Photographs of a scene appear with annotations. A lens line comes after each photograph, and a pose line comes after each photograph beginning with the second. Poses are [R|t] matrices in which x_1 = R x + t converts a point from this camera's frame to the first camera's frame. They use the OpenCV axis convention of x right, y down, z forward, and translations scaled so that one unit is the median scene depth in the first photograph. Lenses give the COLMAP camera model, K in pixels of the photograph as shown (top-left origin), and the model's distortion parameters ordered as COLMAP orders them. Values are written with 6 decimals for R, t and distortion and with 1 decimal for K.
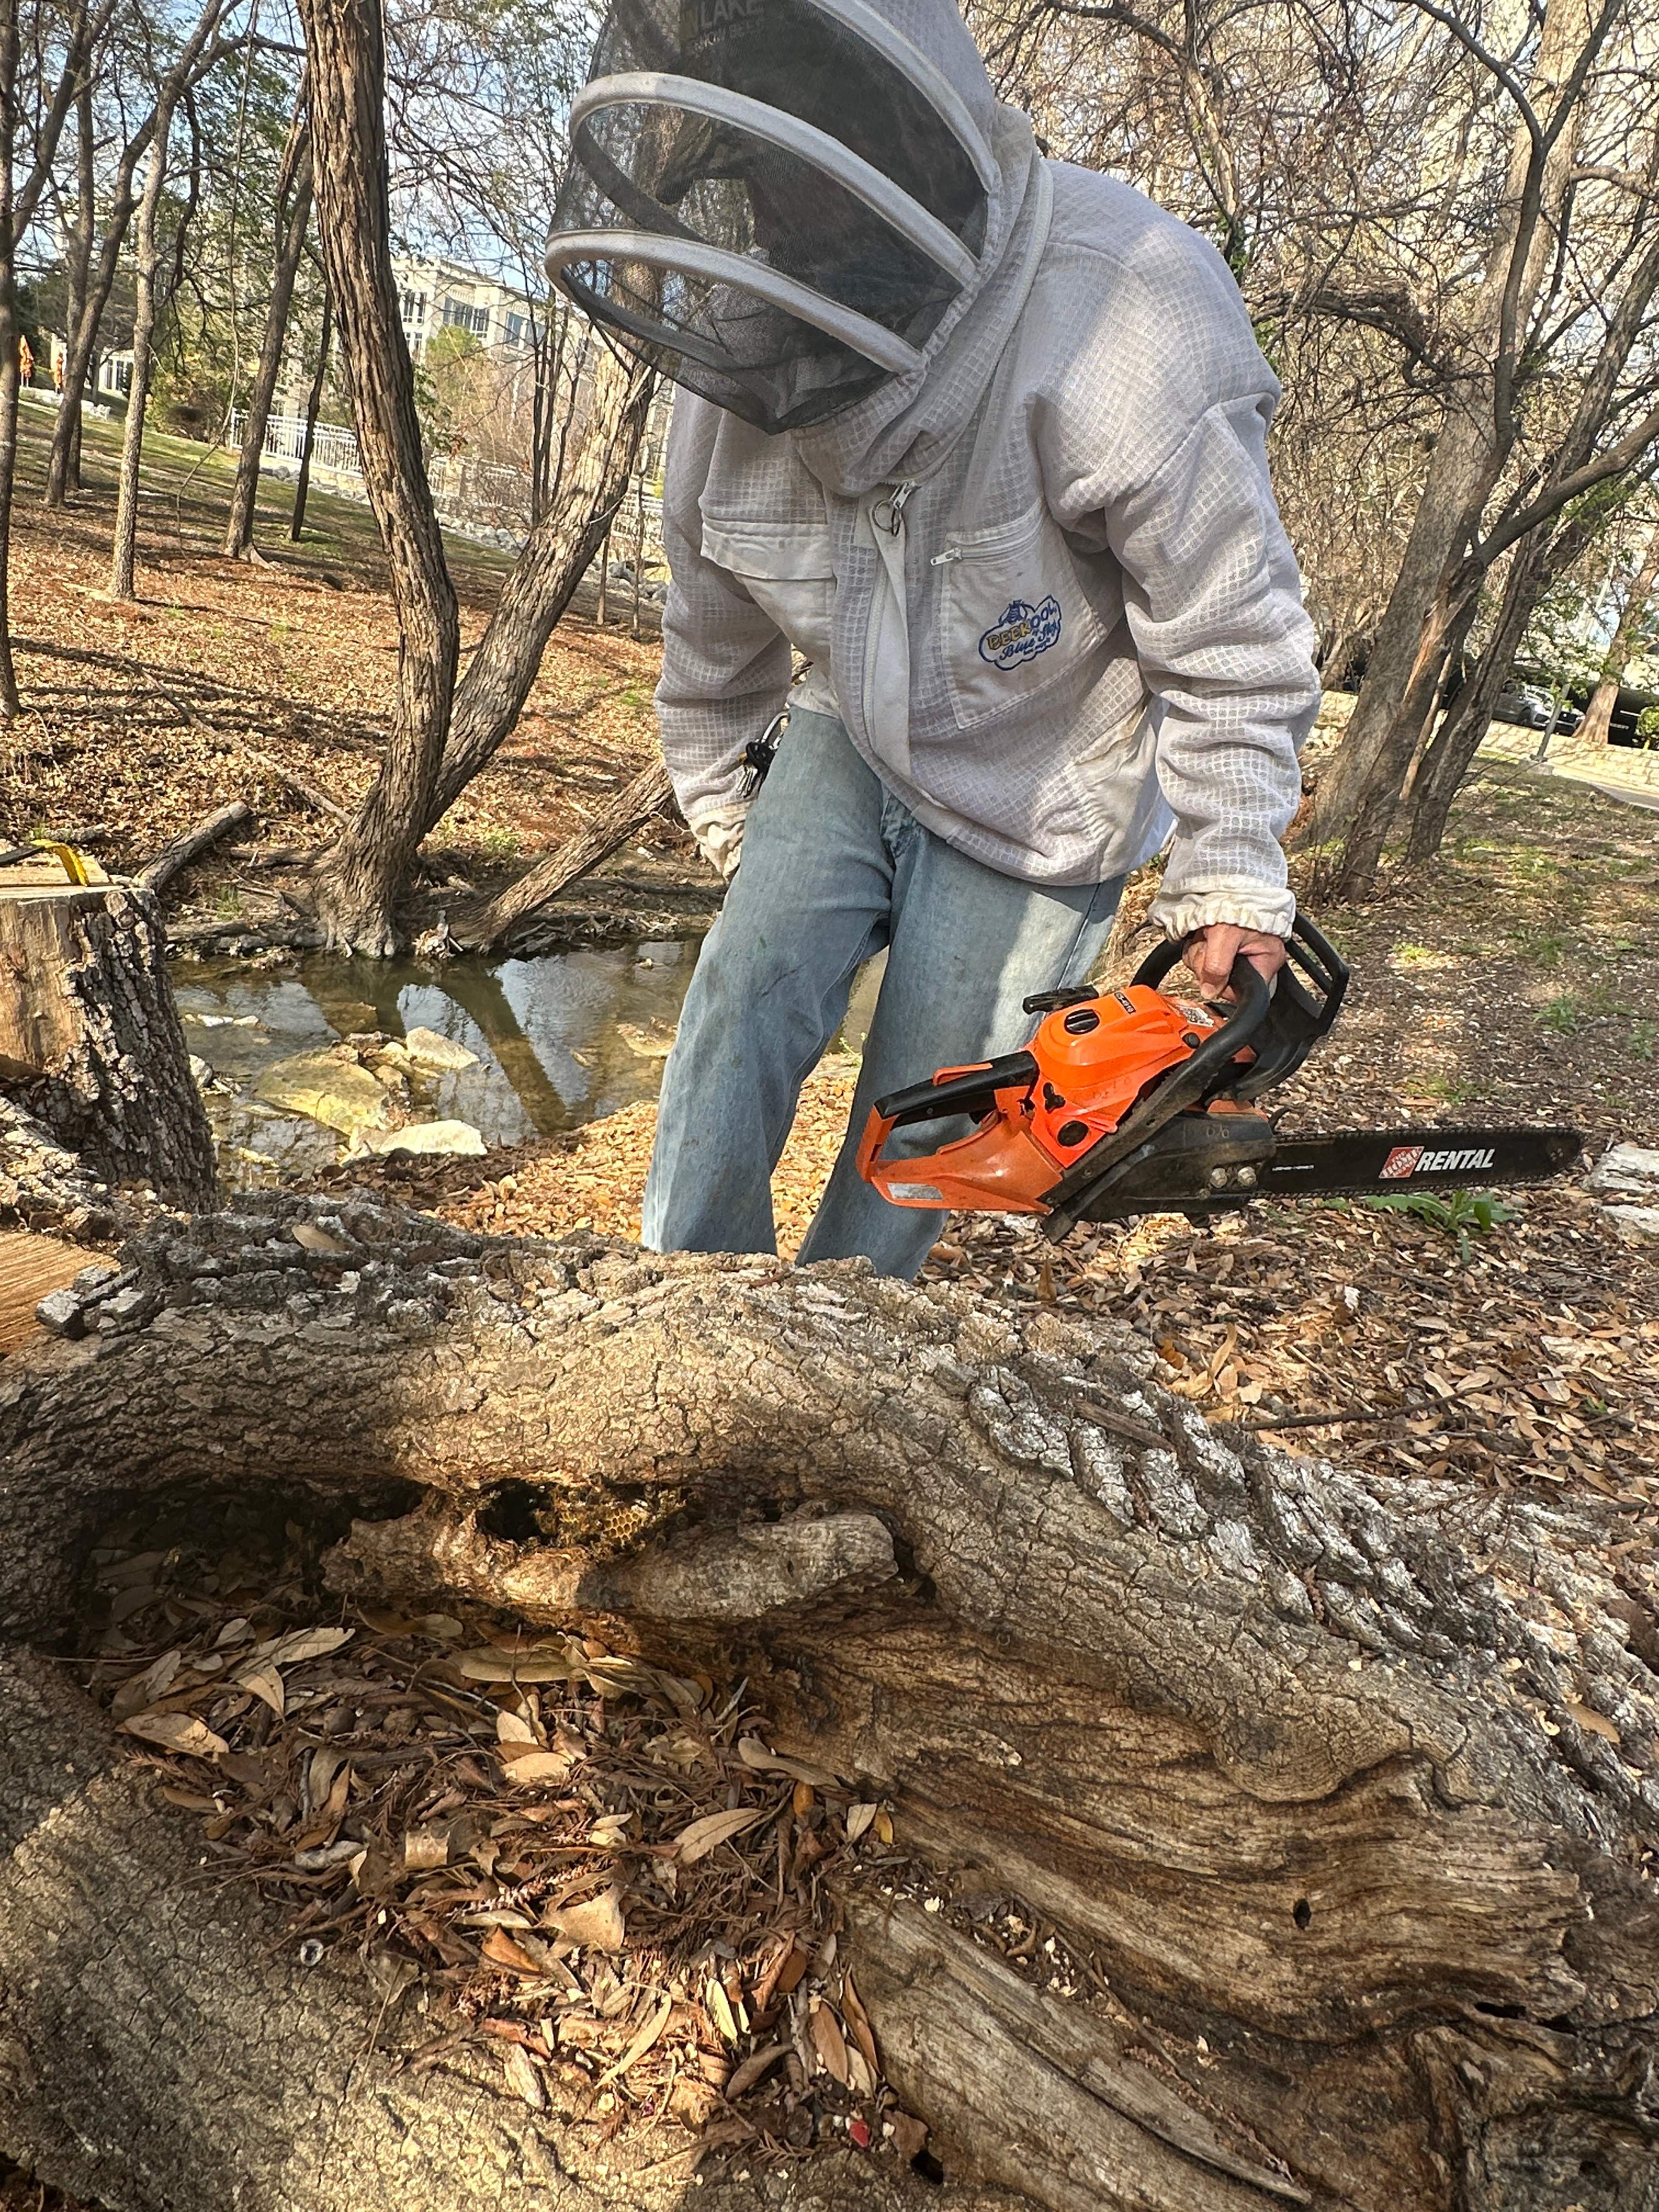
lens RADIAL K [[1367.1, 0, 822.1], [0, 1367.1, 1091.8], [0, 0, 1]] dist [0.001557, 0.000411]
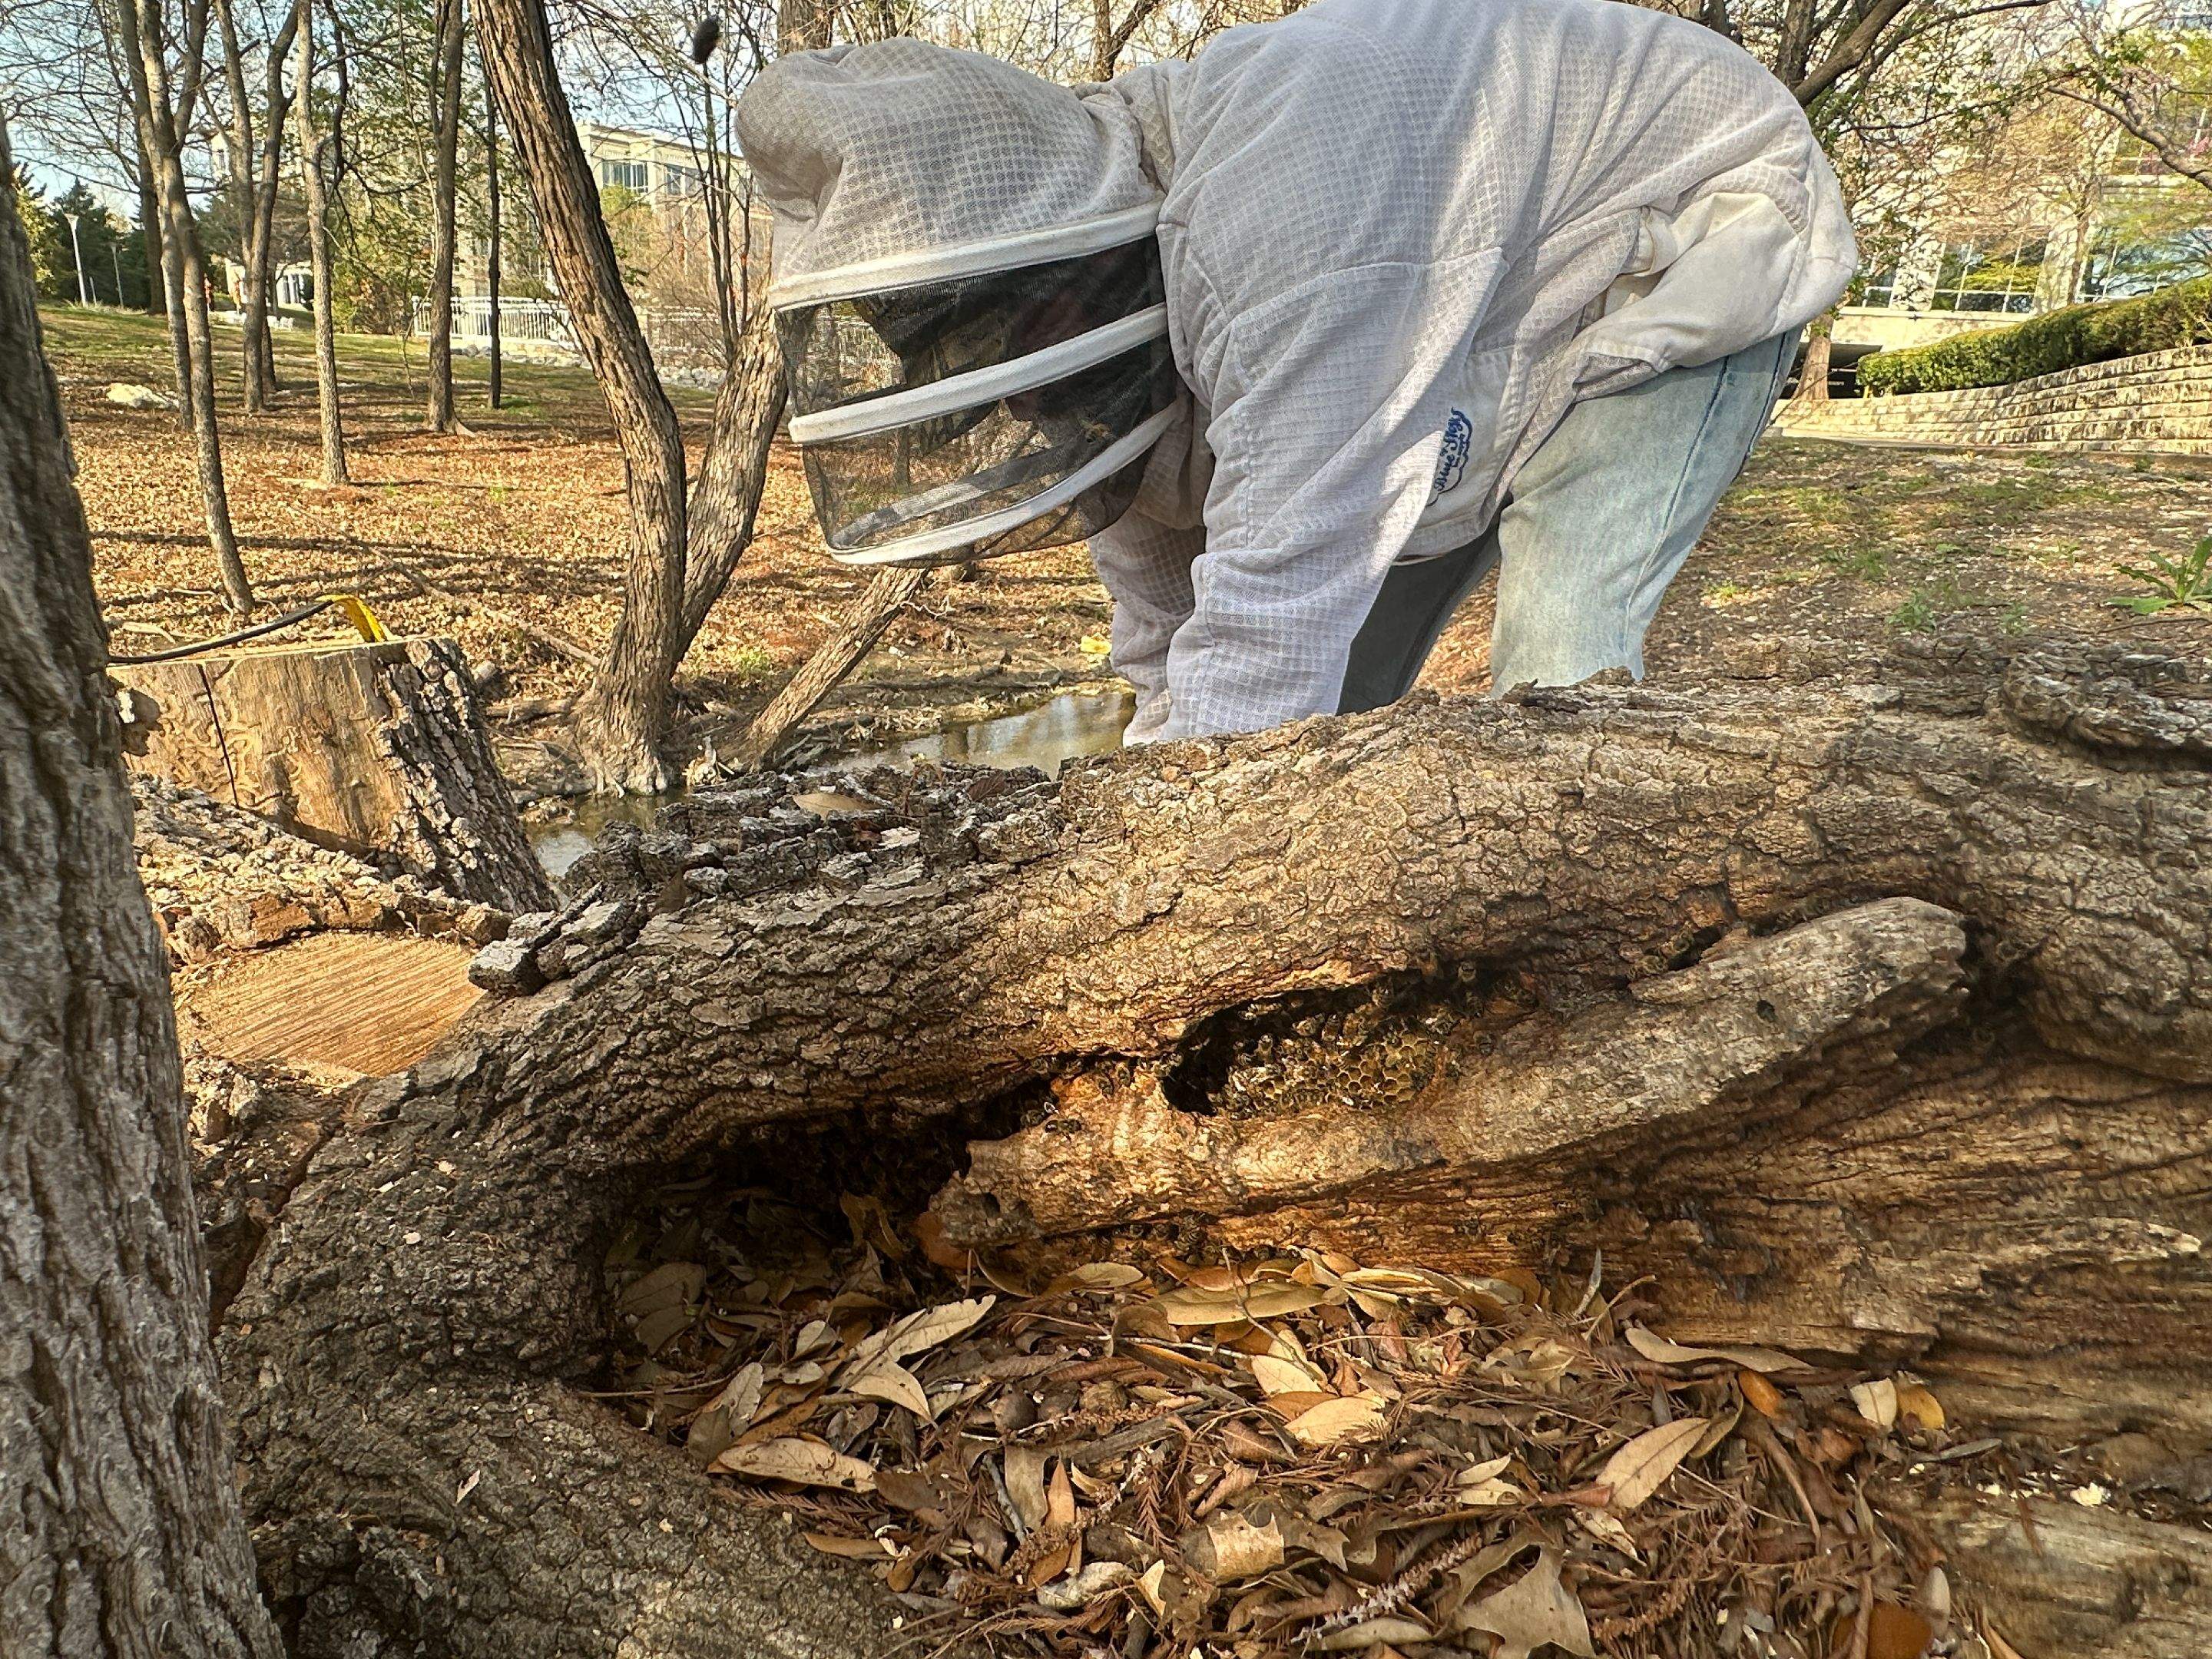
lens RADIAL K [[1388.2, 0, 1092.8], [0, 1388.2, 850.9], [0, 0, 1]] dist [-0.003836, 0.003426]
pose [[0.986978, -0.160538, -0.010133, -0.237207], [0.160402, 0.986966, -0.012996, 0.174451], [0.012087, 0.011201, 0.999864, 0.260148]]
